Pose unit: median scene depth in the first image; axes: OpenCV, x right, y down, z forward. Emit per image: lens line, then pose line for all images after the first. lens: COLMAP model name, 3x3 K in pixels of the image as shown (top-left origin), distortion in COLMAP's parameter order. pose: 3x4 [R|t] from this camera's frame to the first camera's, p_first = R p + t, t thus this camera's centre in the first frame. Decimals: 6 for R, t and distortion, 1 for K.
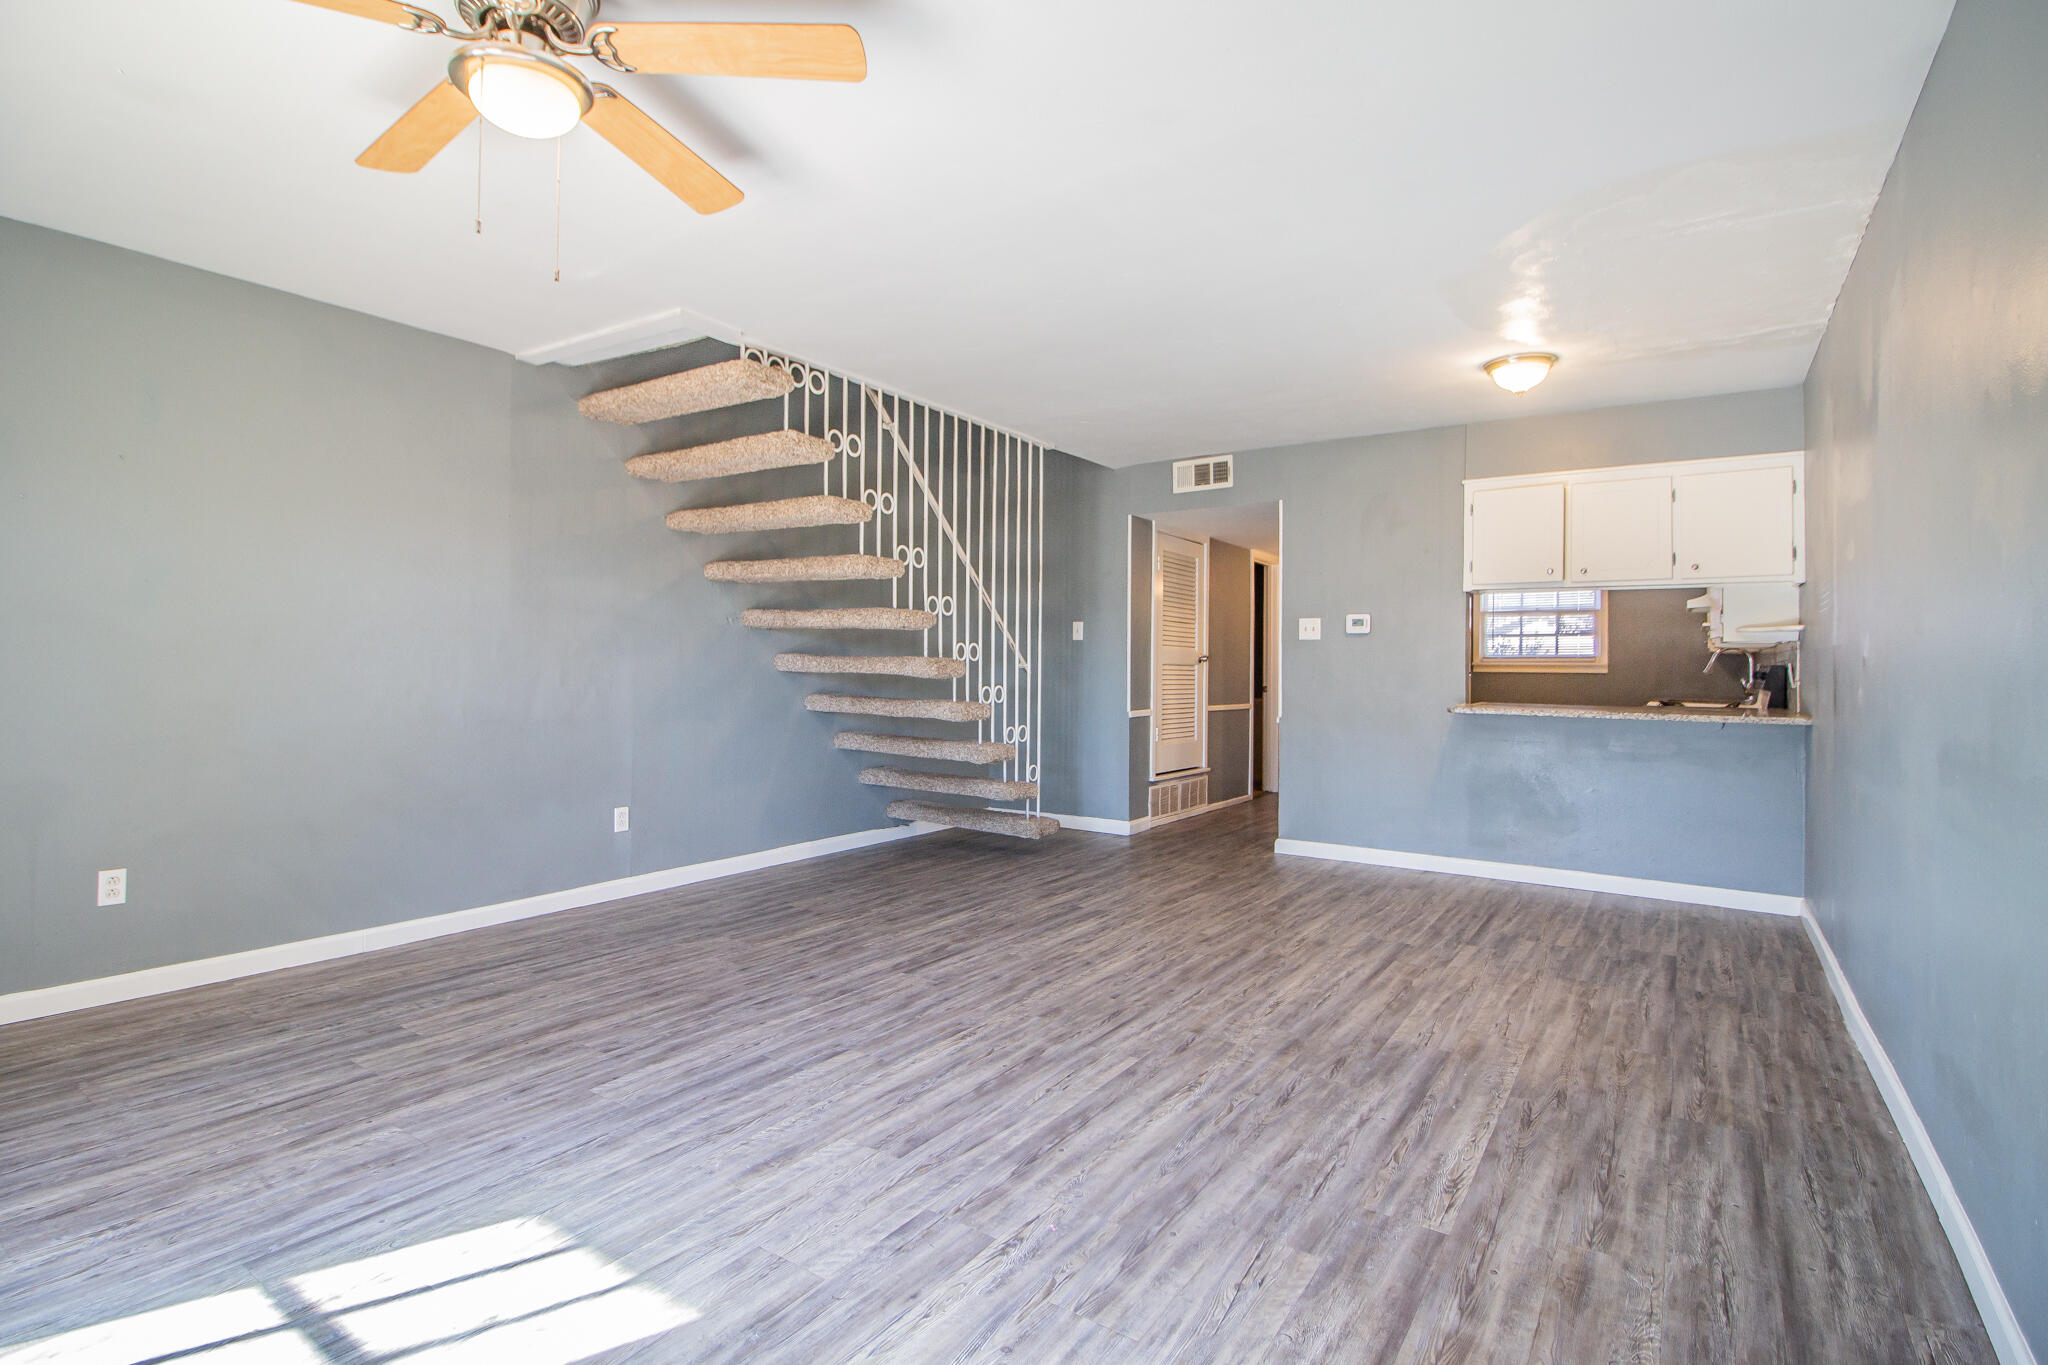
lens RADIAL K [[983.8, 0, 1020.9], [0, 983.8, 671.2], [0, 0, 1]] dist [-0.010758, -0.001110]
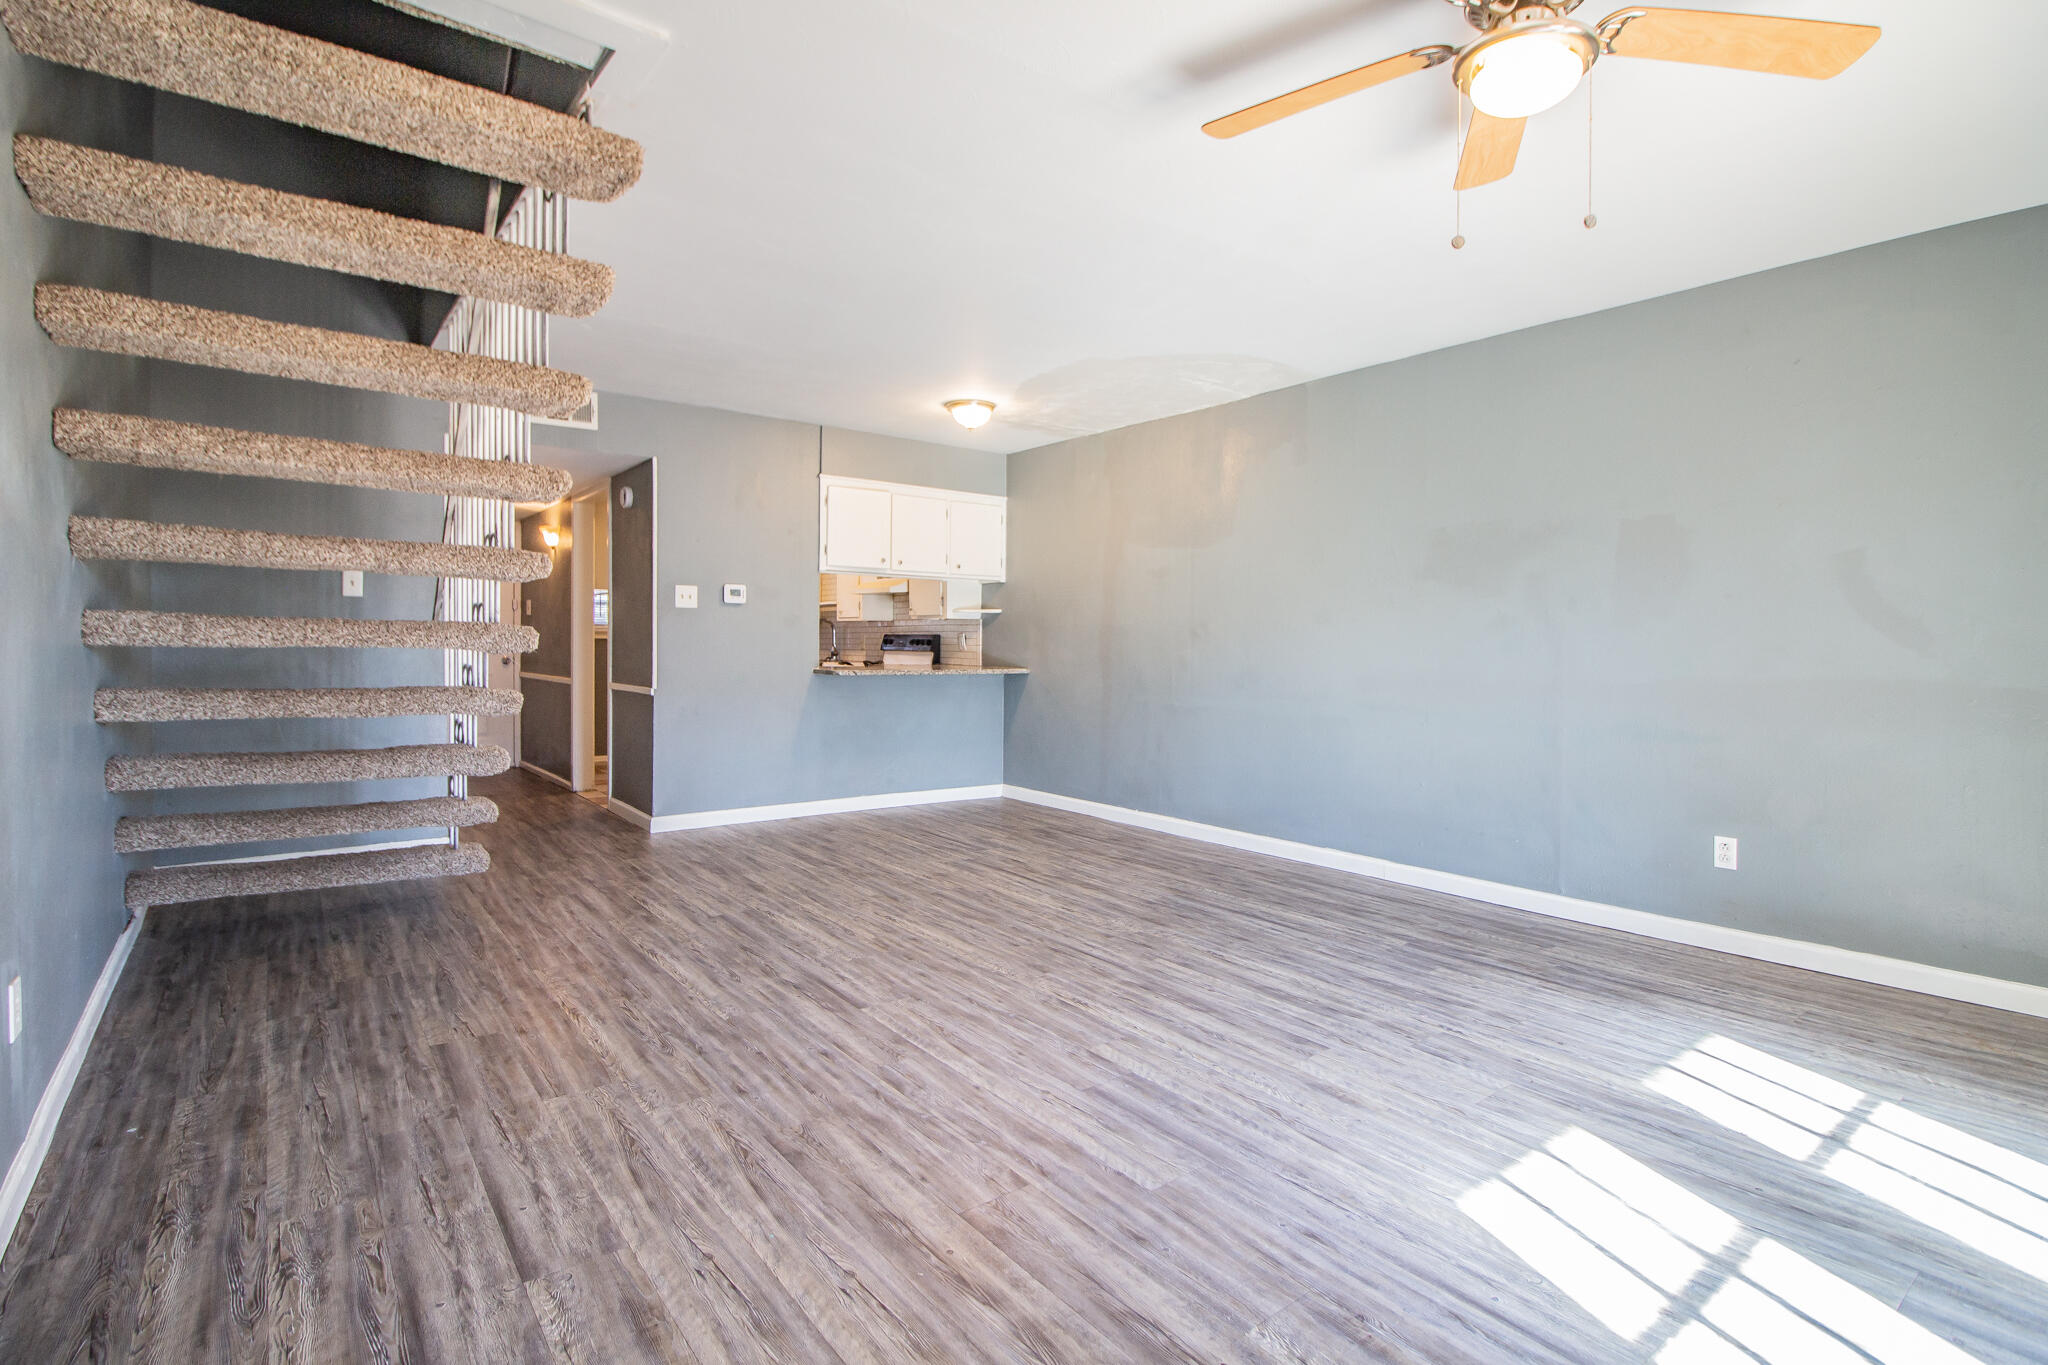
lens RADIAL K [[983.8, 0, 1020.9], [0, 983.8, 671.2], [0, 0, 1]] dist [-0.010758, -0.001110]
pose [[0.307960, -0.034990, 0.950756, -1.014393], [-0.000658, 0.999315, 0.036990, -0.010357], [-0.951399, -0.012017, 0.307726, 0.732340]]
